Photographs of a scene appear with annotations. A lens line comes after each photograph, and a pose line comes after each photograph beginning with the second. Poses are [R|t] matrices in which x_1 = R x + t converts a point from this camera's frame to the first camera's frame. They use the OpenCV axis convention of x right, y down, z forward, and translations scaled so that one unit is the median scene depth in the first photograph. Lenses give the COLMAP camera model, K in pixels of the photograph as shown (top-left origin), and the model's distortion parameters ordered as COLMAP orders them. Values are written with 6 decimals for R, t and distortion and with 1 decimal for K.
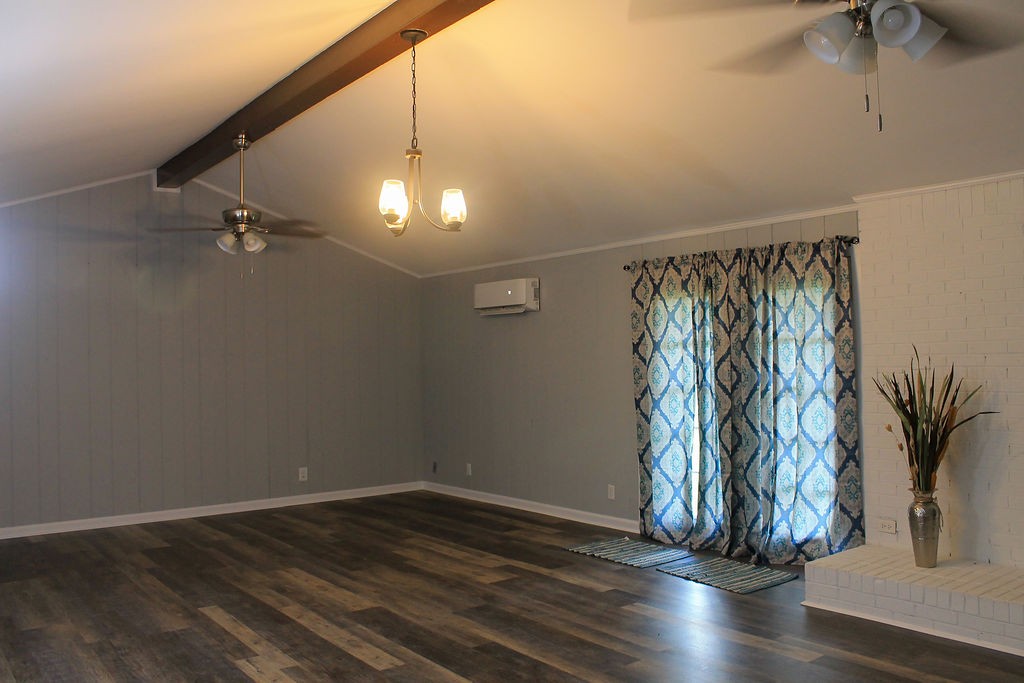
lens RADIAL K [[909.2, 0, 519.3], [0, 909.2, 345.9], [0, 0, 1]] dist [-0.152325, 0.149318]
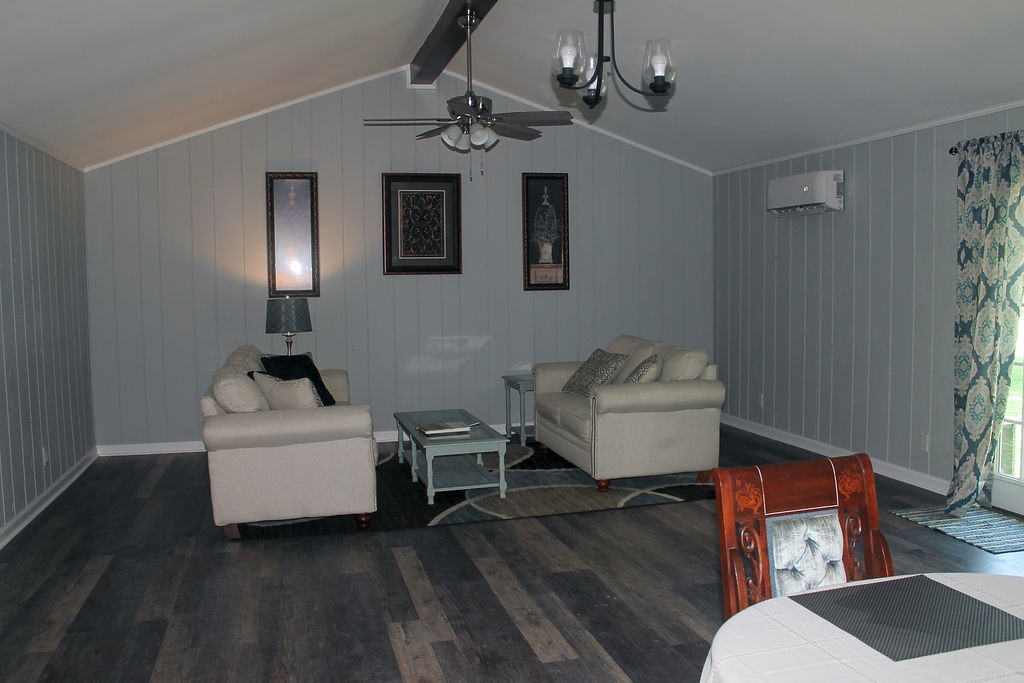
lens RADIAL K [[909.2, 0, 506.9], [0, 909.2, 335.8], [0, 0, 1]] dist [-0.152325, 0.149318]
pose [[0.917452, 0.032917, -0.396481, 0.098842], [0.002607, 0.996052, 0.088729, 0.001565], [0.397837, -0.082439, 0.913745, 0.231153]]
